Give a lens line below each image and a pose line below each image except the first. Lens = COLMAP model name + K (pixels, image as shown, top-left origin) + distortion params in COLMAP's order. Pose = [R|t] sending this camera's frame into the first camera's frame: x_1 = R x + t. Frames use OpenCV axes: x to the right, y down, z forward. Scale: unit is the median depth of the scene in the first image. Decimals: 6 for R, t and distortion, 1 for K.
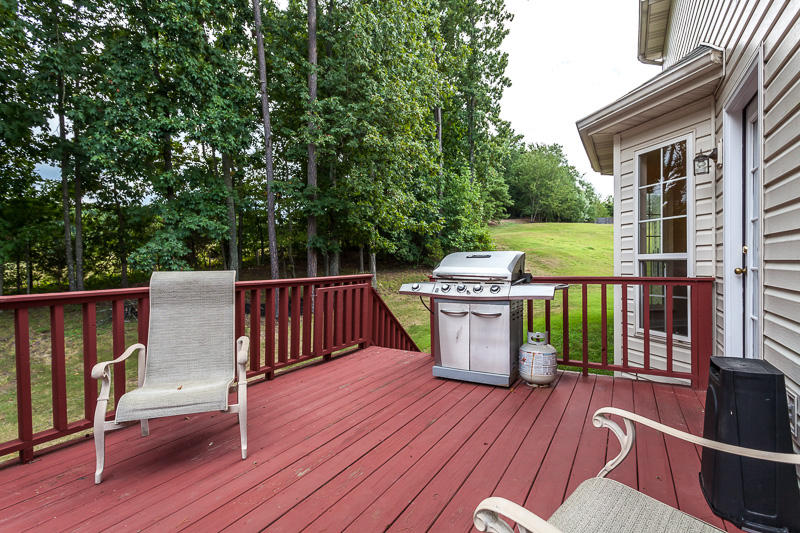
lens RADIAL K [[381.4, 0, 400.0], [0, 381.4, 266.5], [0, 0, 1]] dist [0.002195, 0.001054]
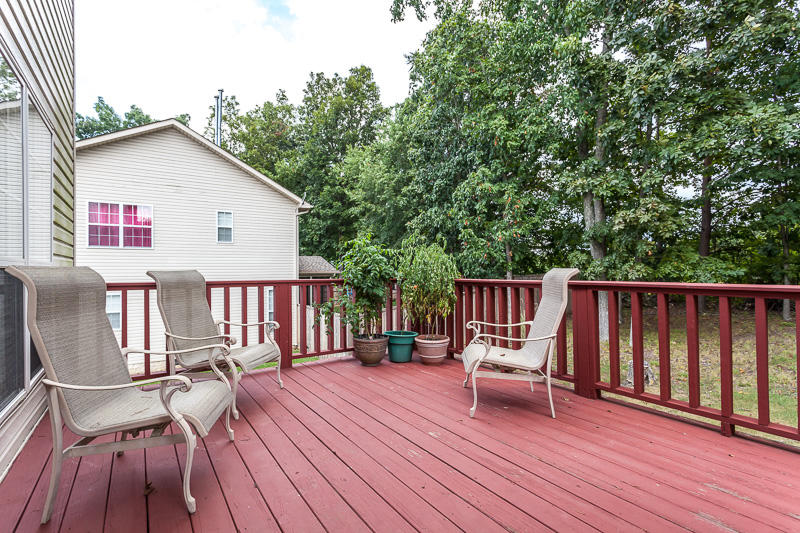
lens RADIAL K [[381.4, 0, 400.0], [0, 381.4, 266.5], [0, 0, 1]] dist [0.002195, 0.001054]
pose [[-0.405674, 0.030896, -0.913496, 0.641779], [0.019836, 0.999491, 0.024996, -0.027333], [0.913803, -0.007980, -0.406080, 0.999648]]
